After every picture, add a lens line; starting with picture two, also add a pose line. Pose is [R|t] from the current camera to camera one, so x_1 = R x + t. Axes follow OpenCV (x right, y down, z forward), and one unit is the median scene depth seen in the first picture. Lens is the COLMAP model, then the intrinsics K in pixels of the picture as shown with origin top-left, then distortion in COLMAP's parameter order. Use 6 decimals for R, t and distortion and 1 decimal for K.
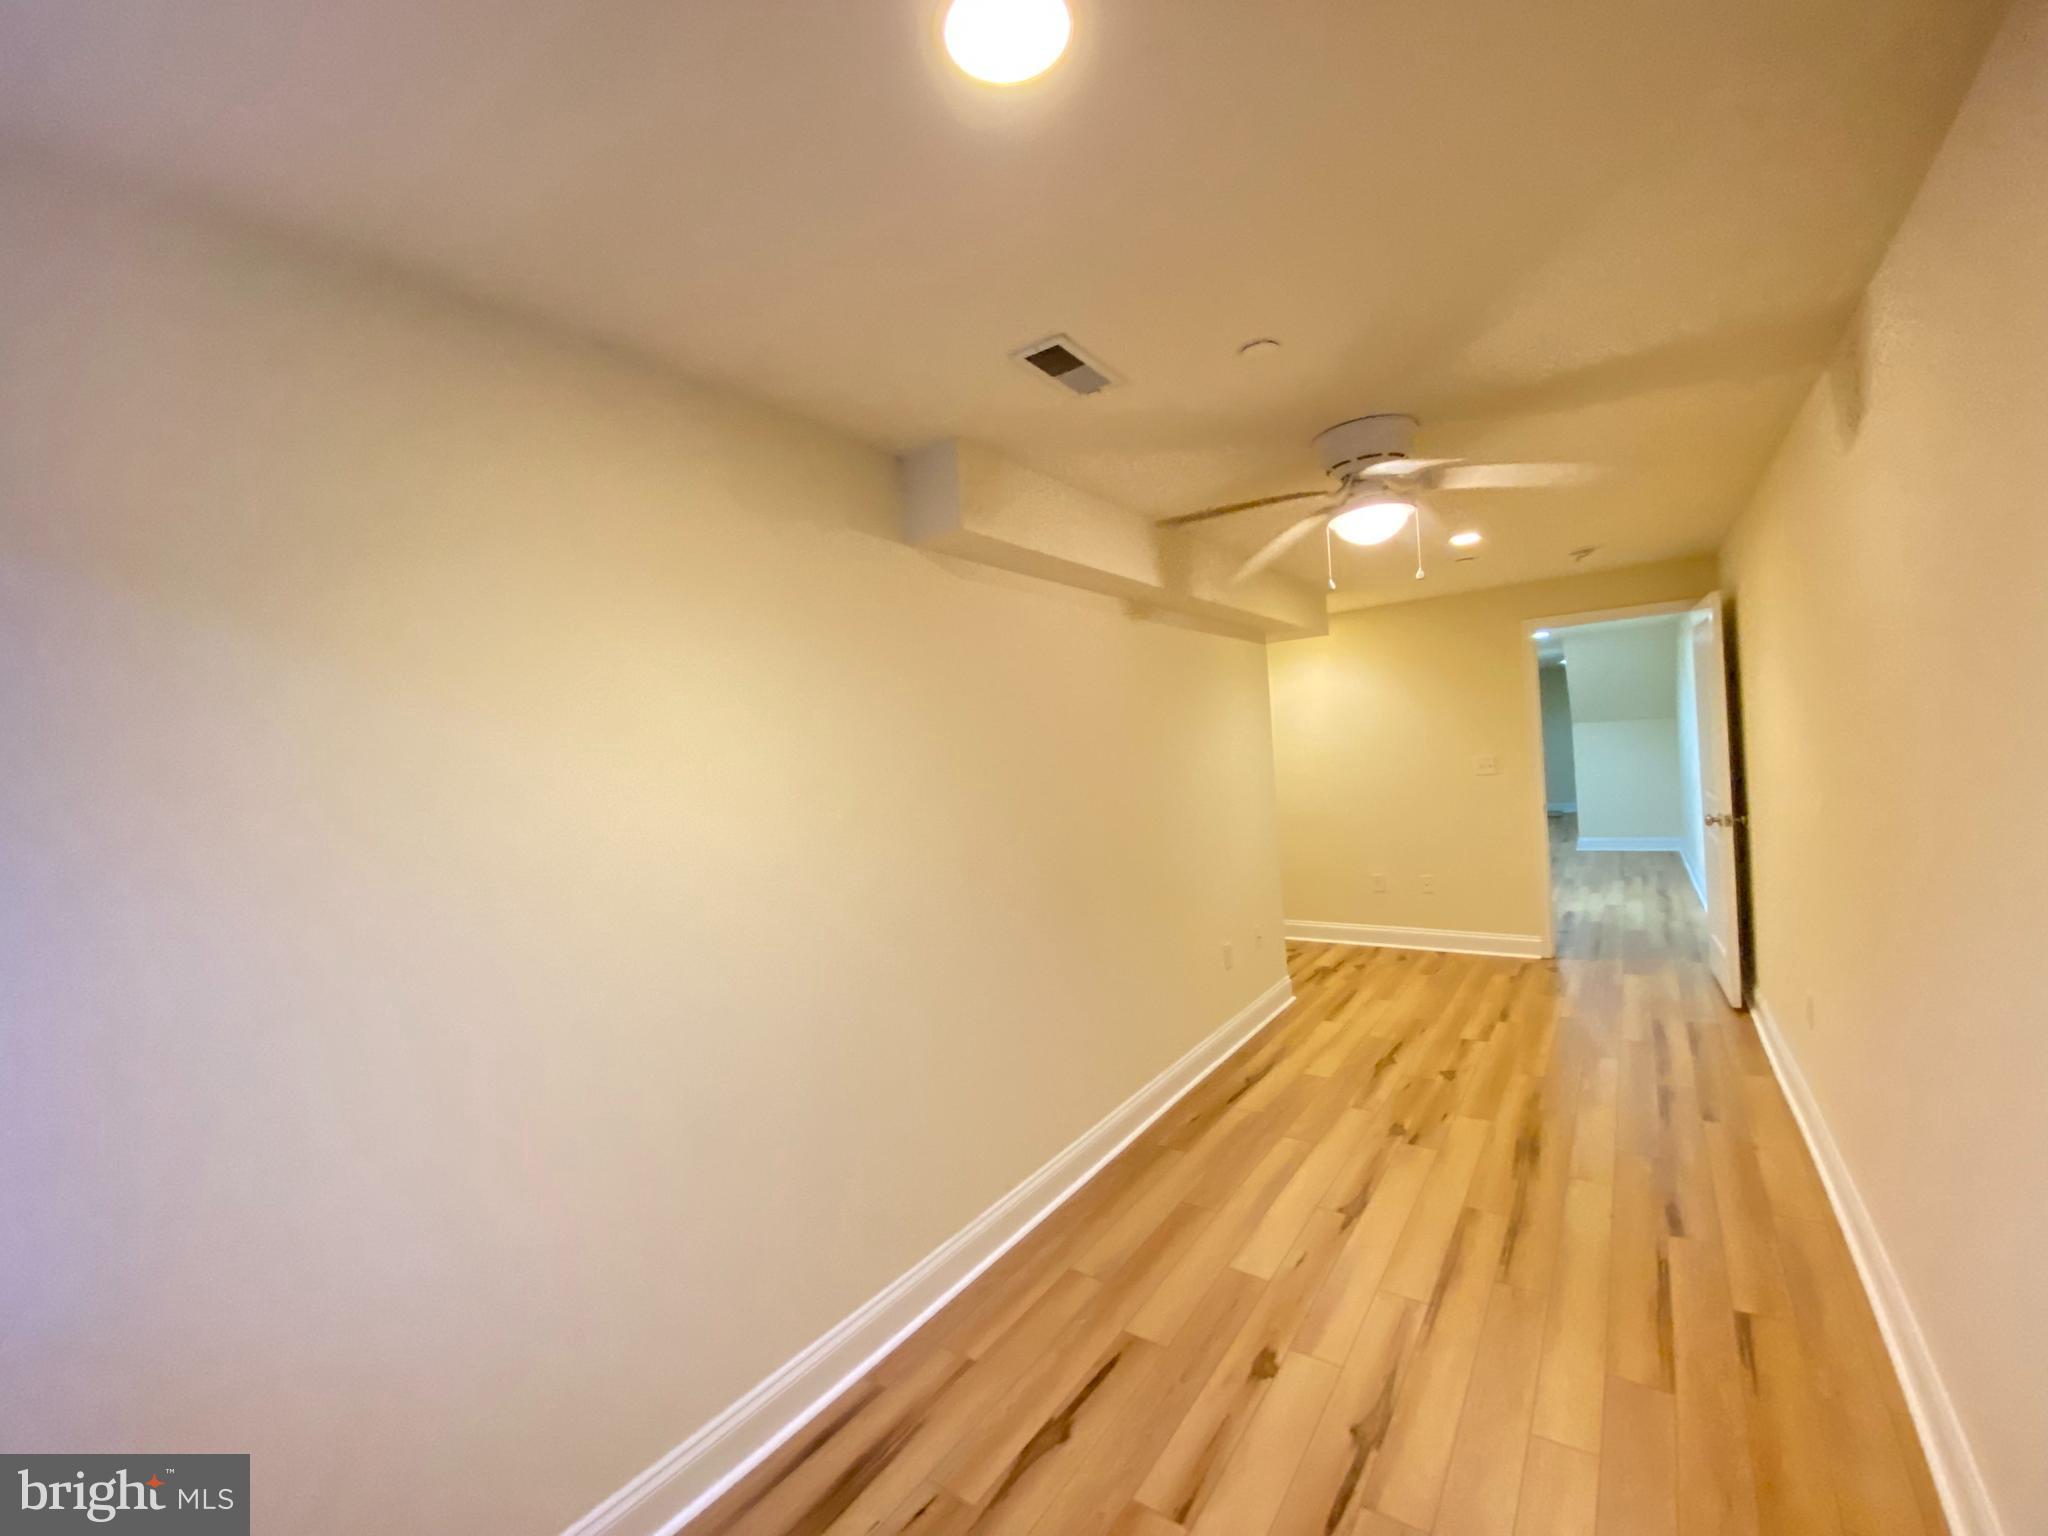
lens RADIAL K [[835.7, 0, 1020.6], [0, 835.7, 767.9], [0, 0, 1]] dist [0.035706, -0.023860]
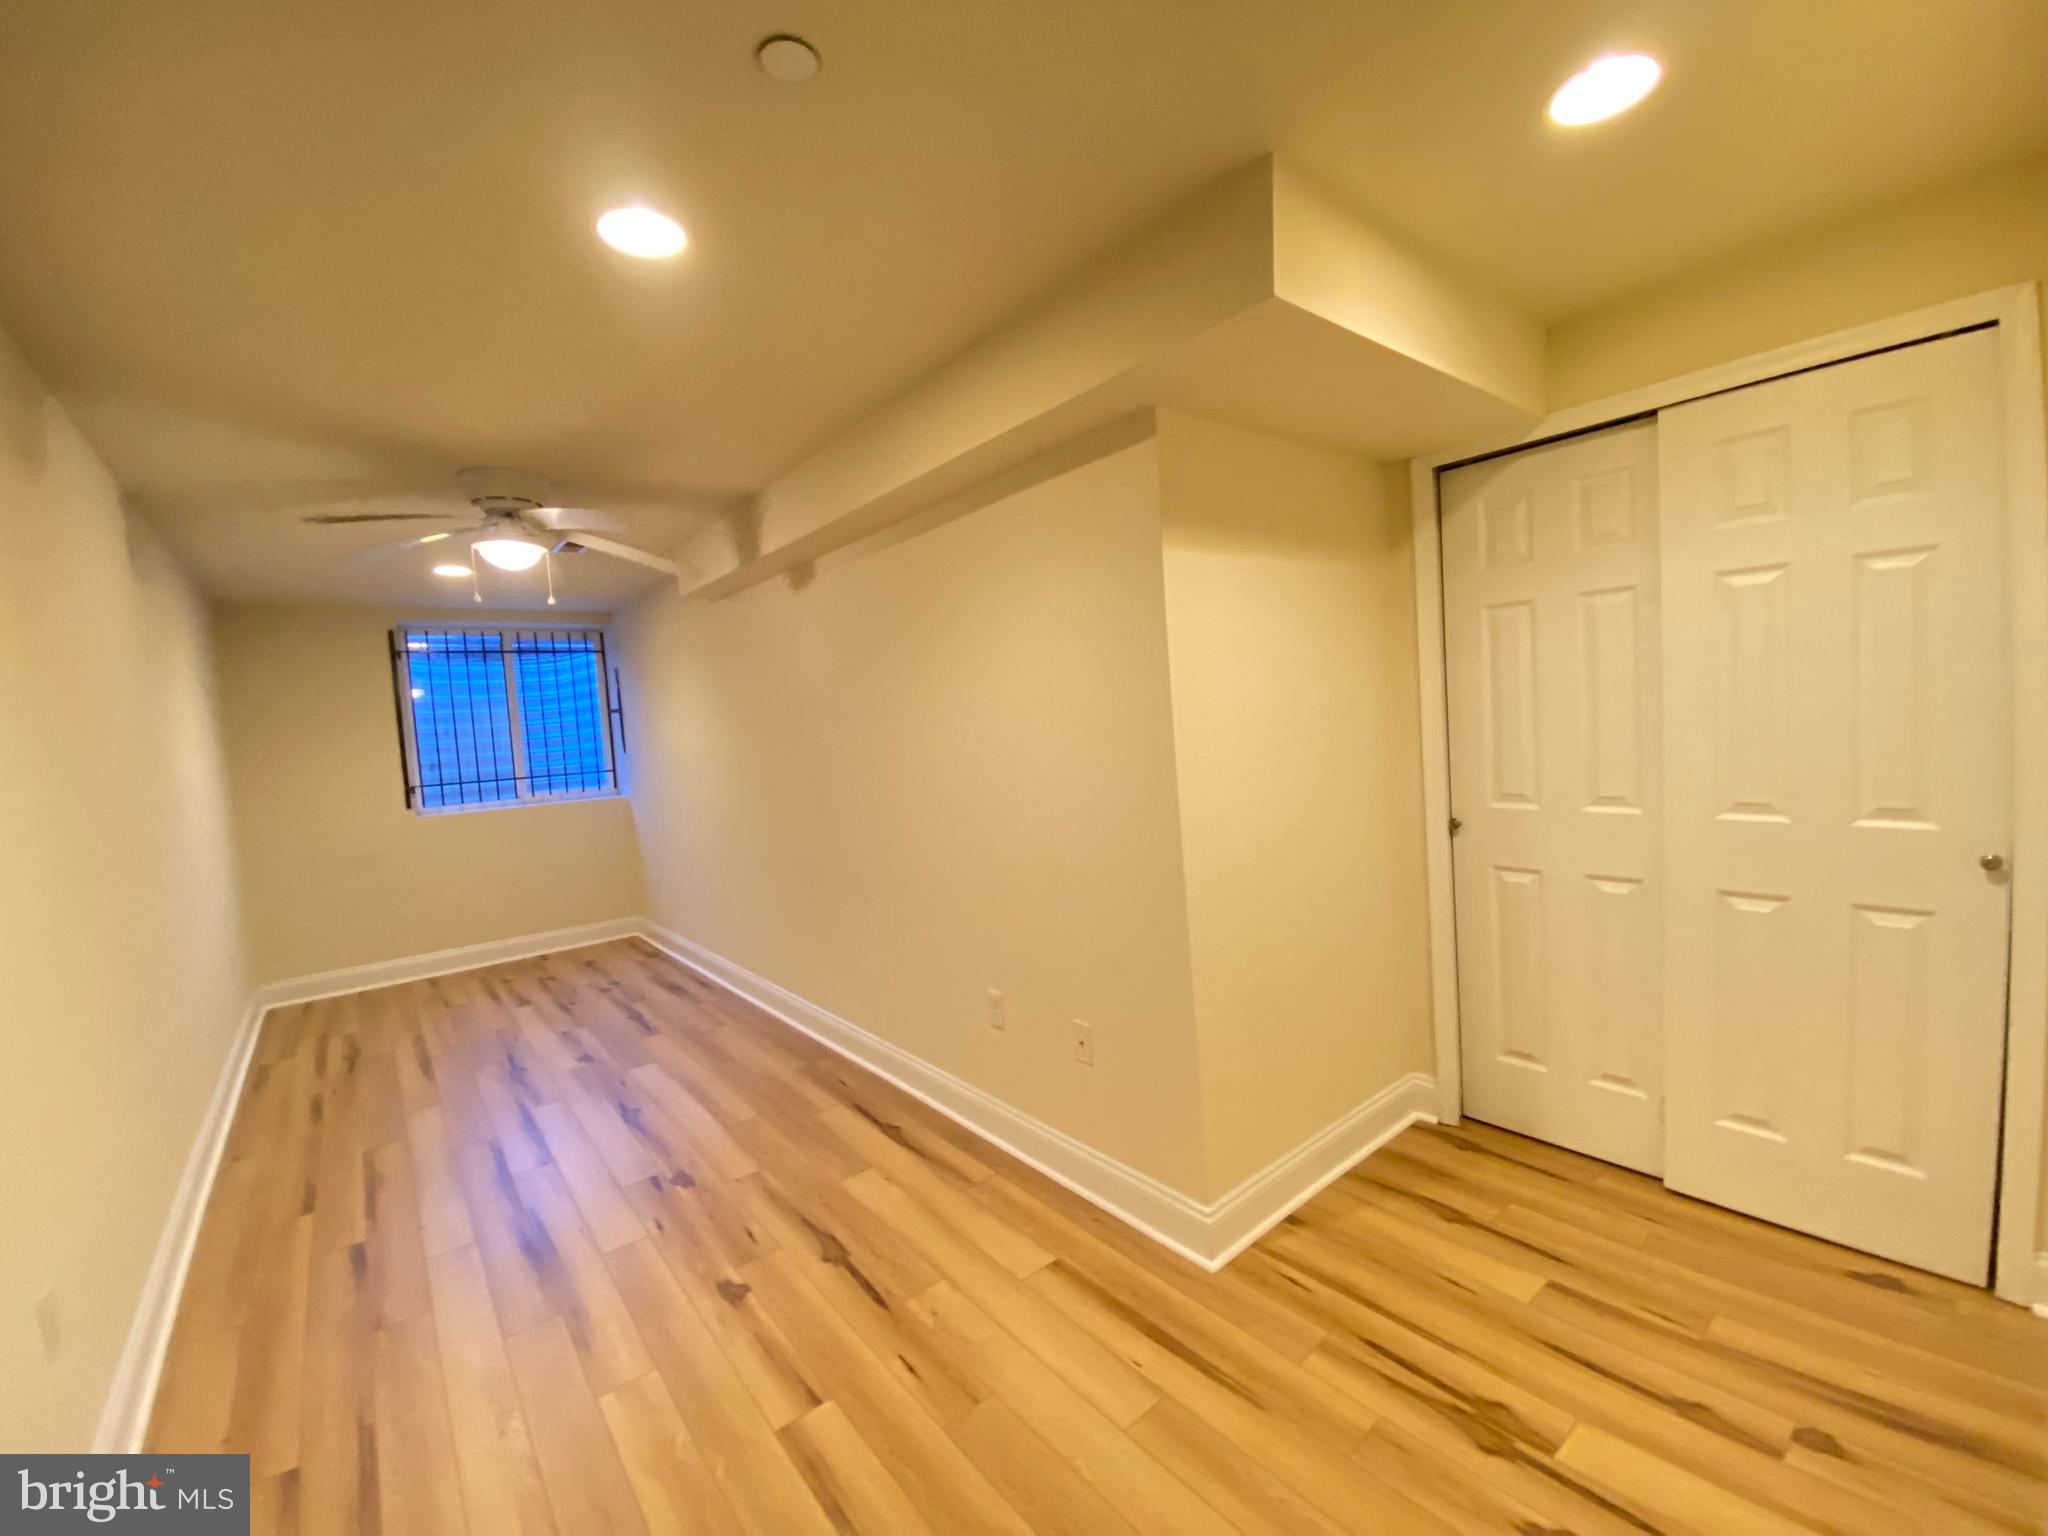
lens RADIAL K [[835.7, 0, 1020.6], [0, 835.7, 767.9], [0, 0, 1]] dist [0.035706, -0.023860]
pose [[-0.263611, 0.134926, -0.955146, 1.120202], [0.074283, 0.990069, 0.119358, -0.057767], [0.961765, -0.039487, -0.271016, 1.584982]]
